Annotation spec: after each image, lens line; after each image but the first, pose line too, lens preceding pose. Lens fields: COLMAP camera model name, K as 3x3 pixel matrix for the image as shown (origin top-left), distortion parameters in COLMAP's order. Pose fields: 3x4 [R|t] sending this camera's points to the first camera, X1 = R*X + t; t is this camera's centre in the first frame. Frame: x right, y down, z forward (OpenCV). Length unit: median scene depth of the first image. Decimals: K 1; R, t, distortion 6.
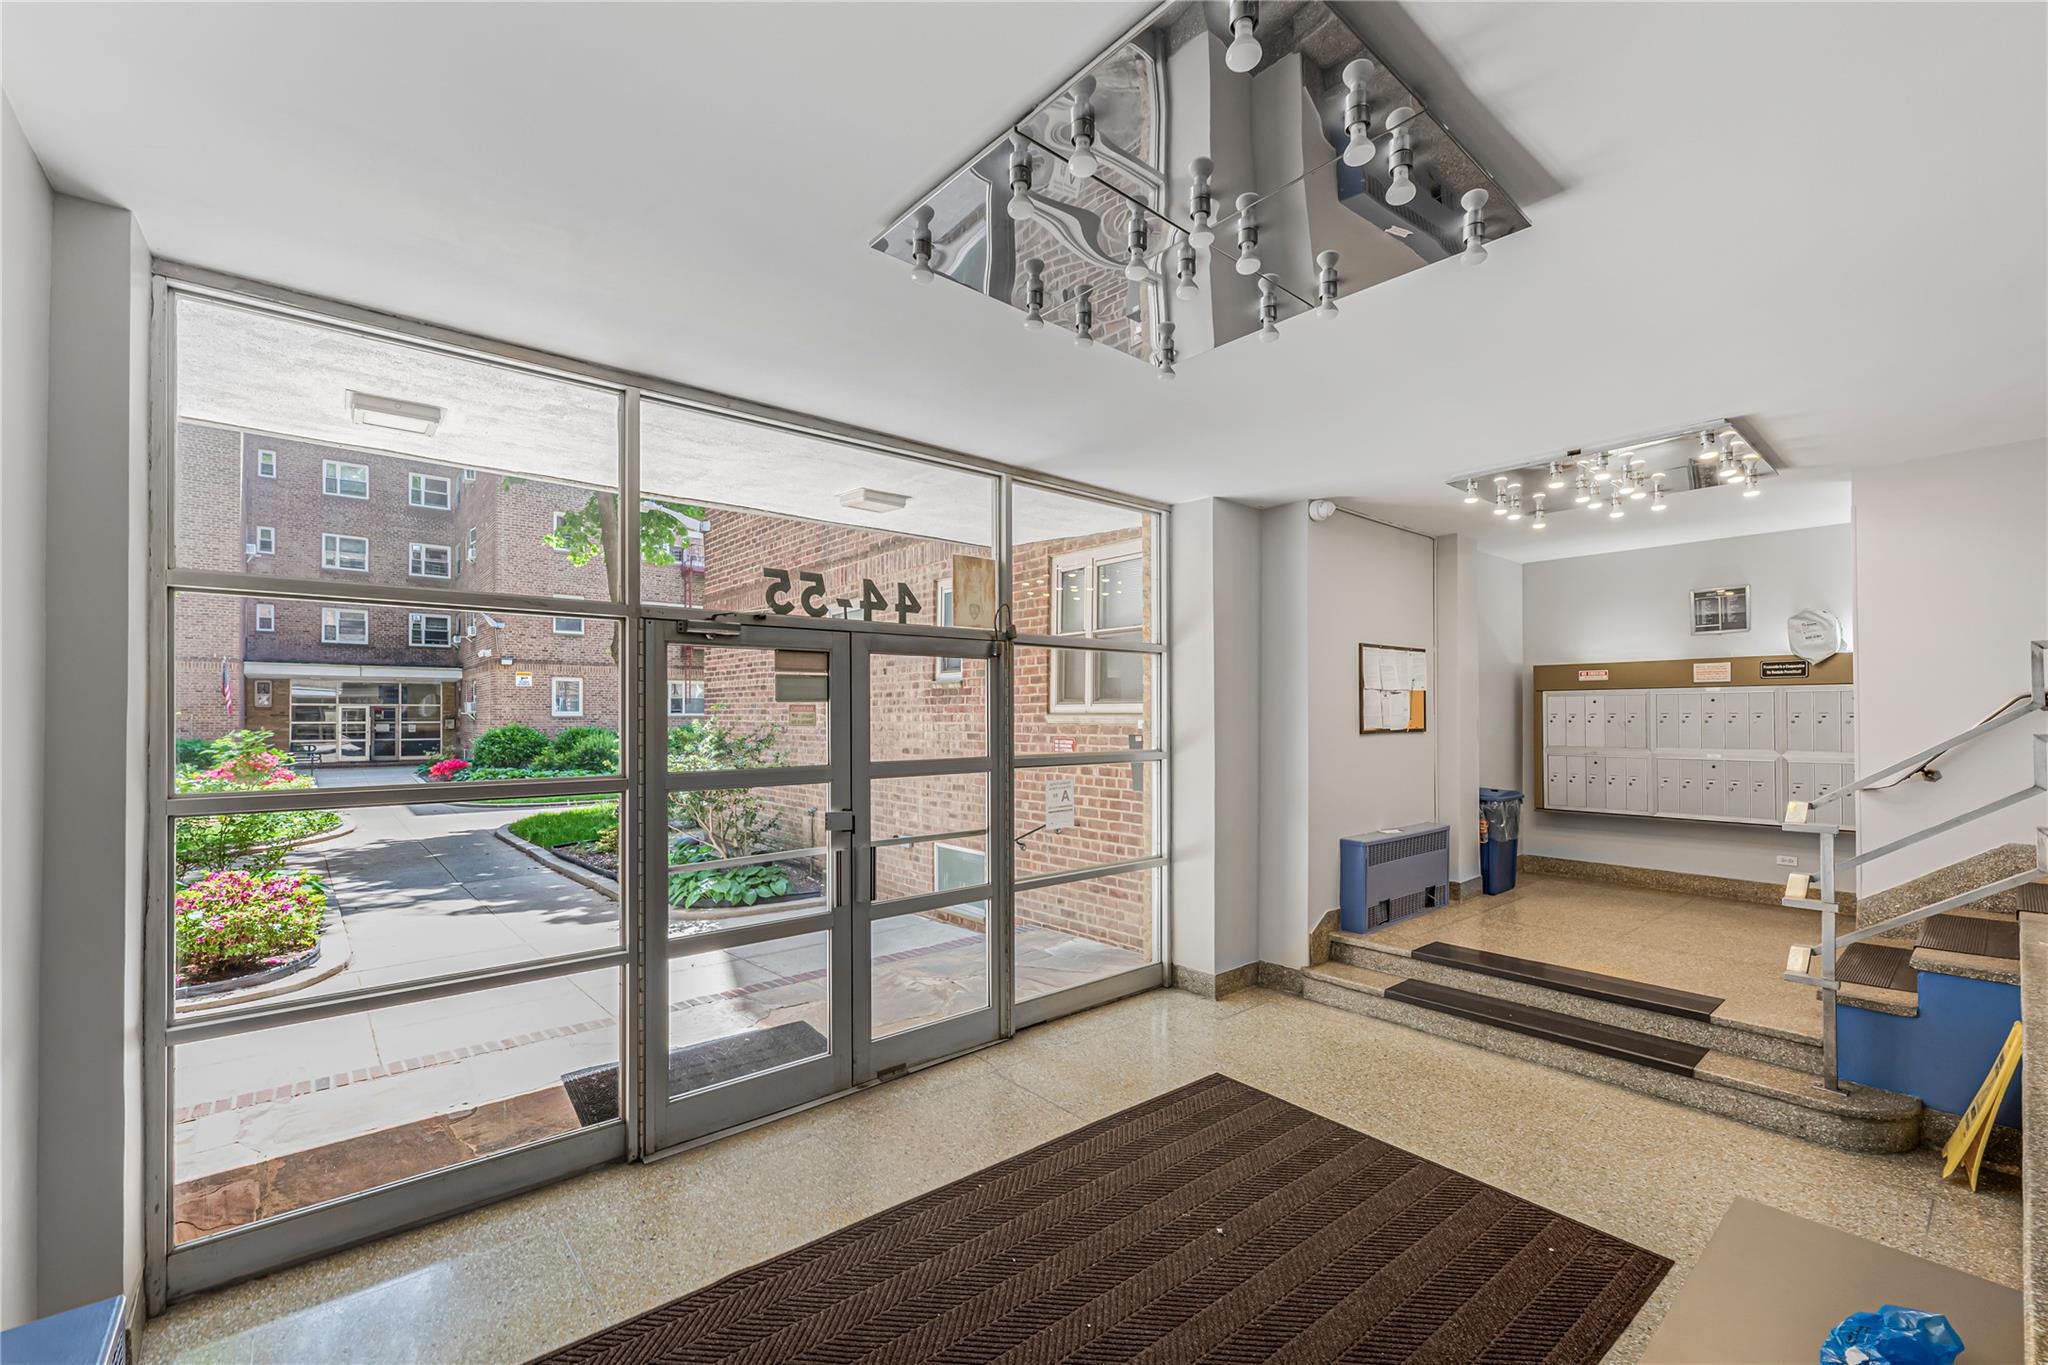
lens RADIAL K [[842.6, 0, 991.7], [0, 842.6, 720.1], [0, 0, 1]] dist [-0.000124, 0.000018]
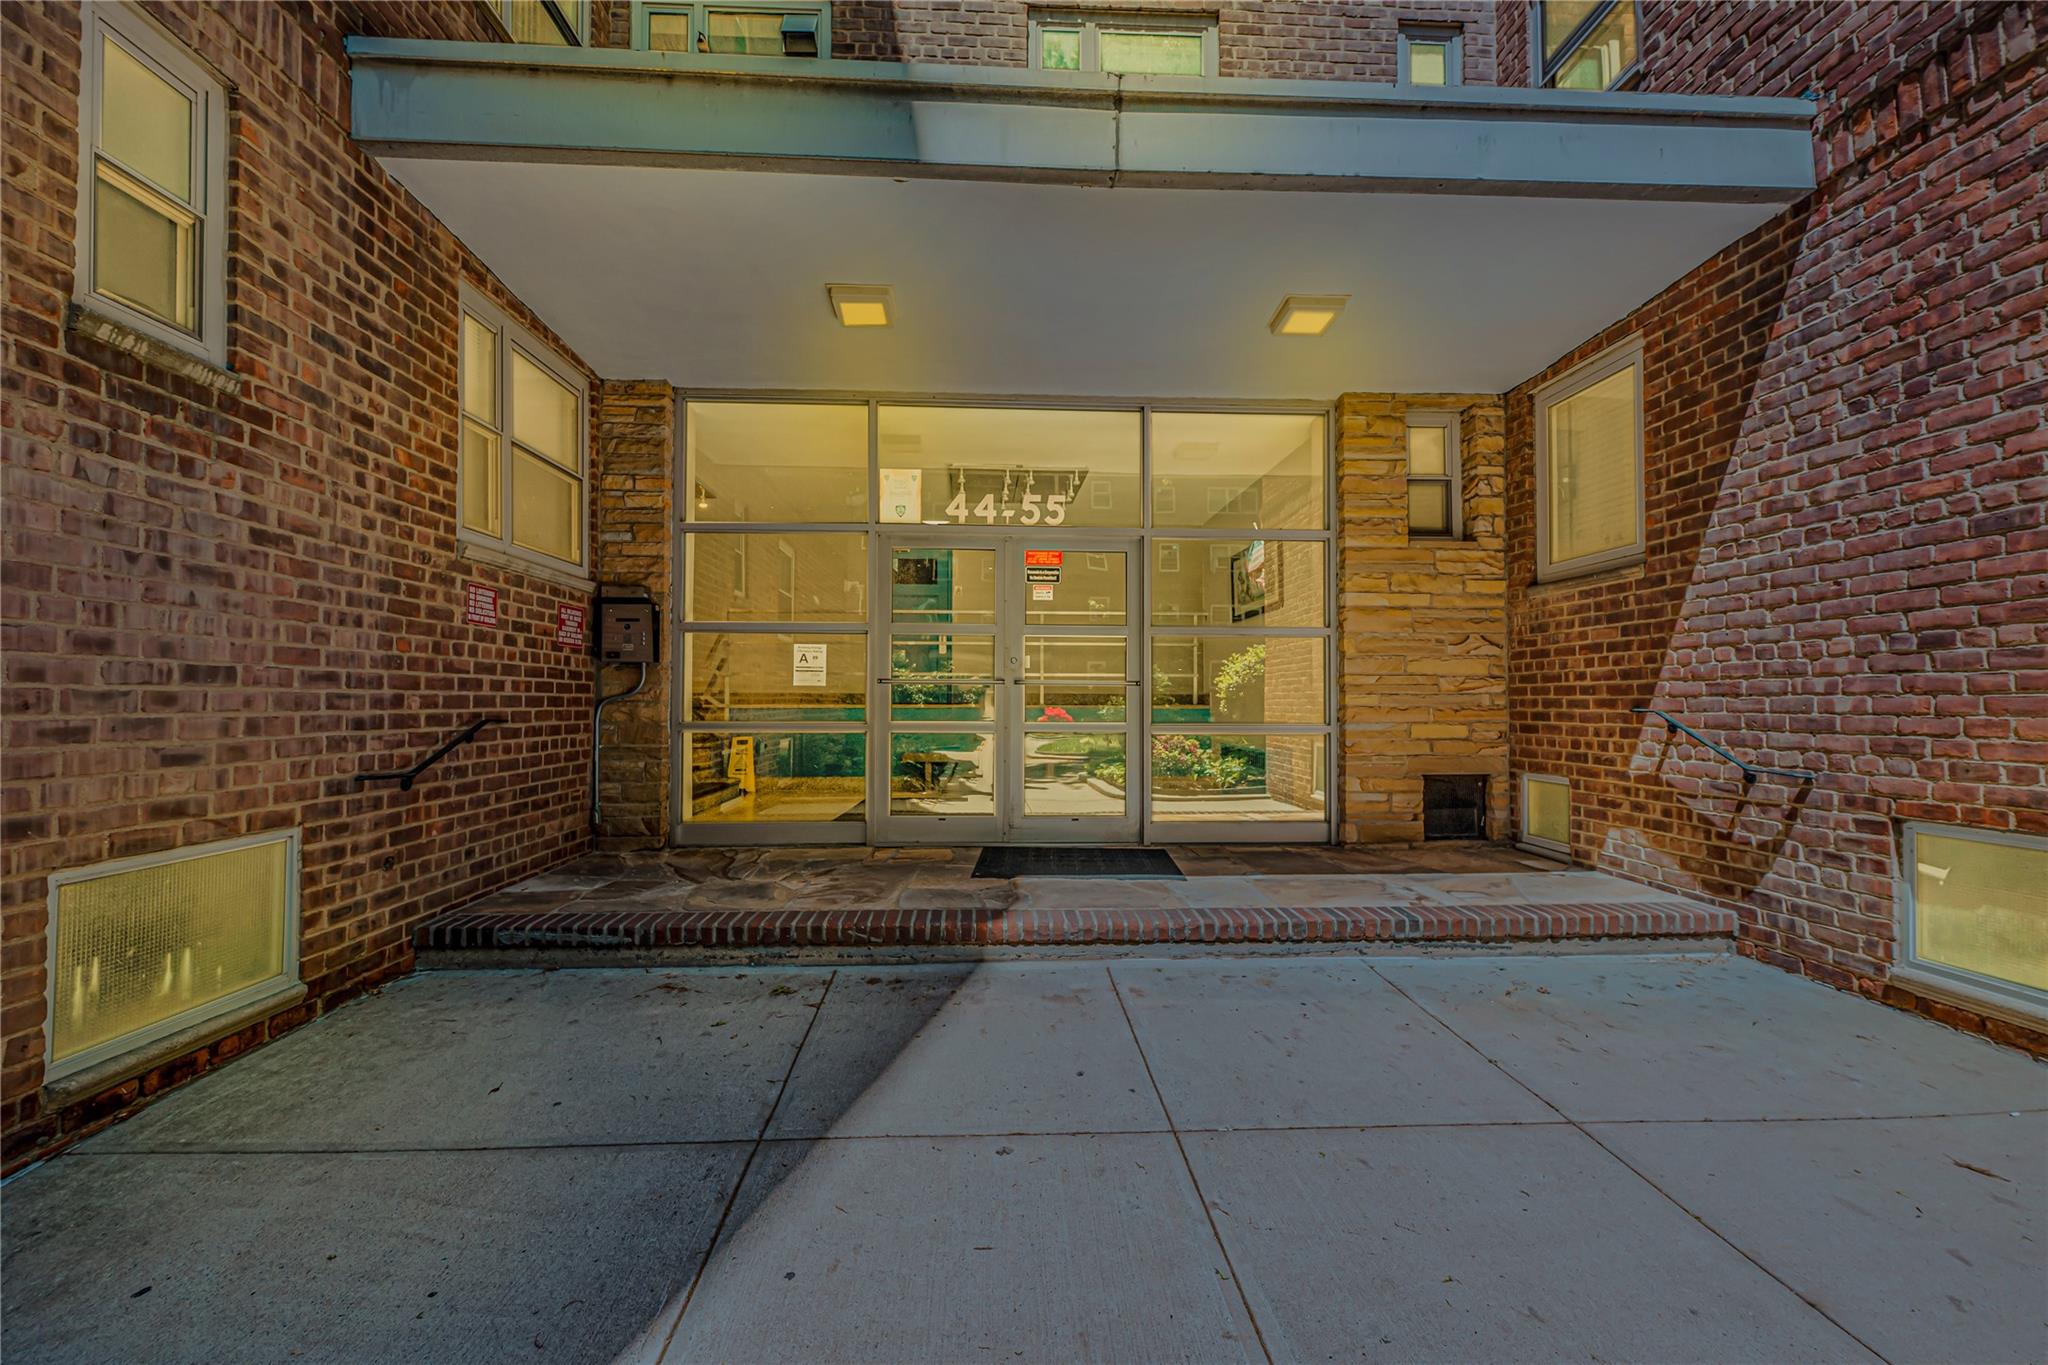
lens RADIAL K [[842.6, 0, 1021.4], [0, 842.6, 687.5], [0, 0, 1]] dist [-0.000124, 0.000018]
pose [[-0.806674, 0.010263, 0.590908, -0.598900], [-0.000659, 0.999833, -0.018265, 0.106784], [-0.590997, -0.015124, -0.806532, 1.256678]]
